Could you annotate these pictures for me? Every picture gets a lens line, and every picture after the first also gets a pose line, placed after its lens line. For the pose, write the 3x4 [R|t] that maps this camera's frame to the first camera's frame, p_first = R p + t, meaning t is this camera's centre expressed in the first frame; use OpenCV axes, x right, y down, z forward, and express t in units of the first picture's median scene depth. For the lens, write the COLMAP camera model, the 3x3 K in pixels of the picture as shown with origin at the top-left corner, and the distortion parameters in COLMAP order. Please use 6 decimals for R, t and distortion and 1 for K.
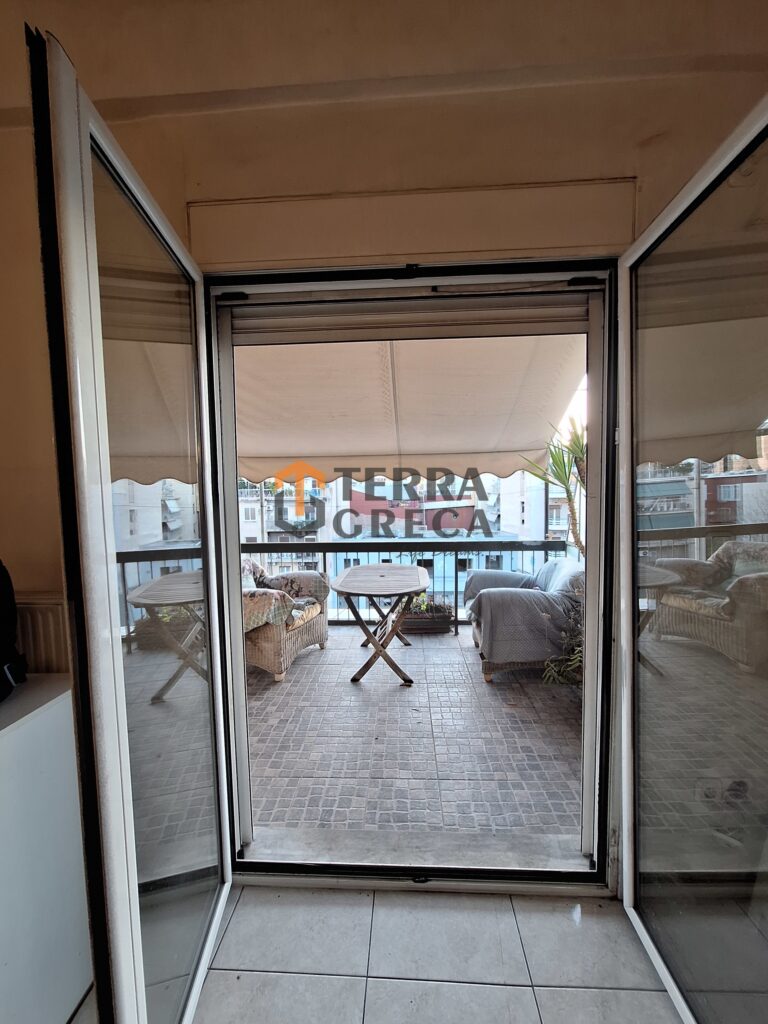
lens RADIAL K [[403.8, 0, 387.7], [0, 403.8, 519.3], [0, 0, 1]] dist [-0.006677, 0.000095]
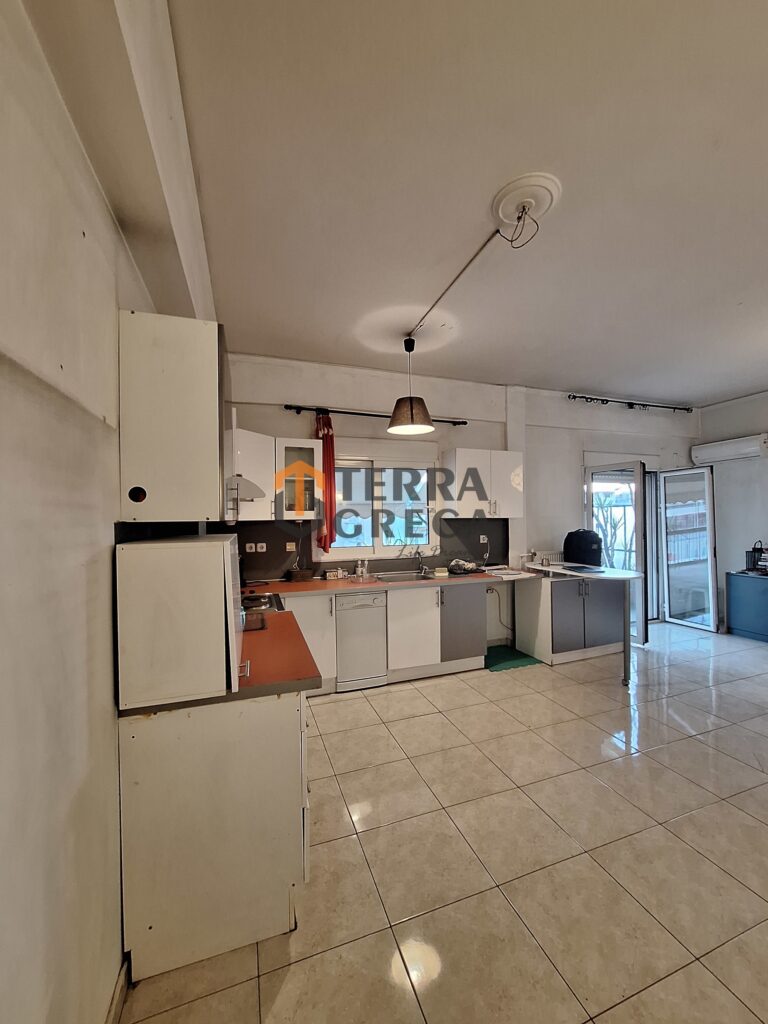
lens RADIAL K [[401.4, 0, 384.1], [0, 401.4, 519.1], [0, 0, 1]] dist [-0.006429, 0.001073]
pose [[0.925315, 0.010792, 0.379045, -1.635628], [0.018112, 0.997196, -0.072607, 0.060361], [-0.378766, 0.074049, 0.922525, -0.802243]]
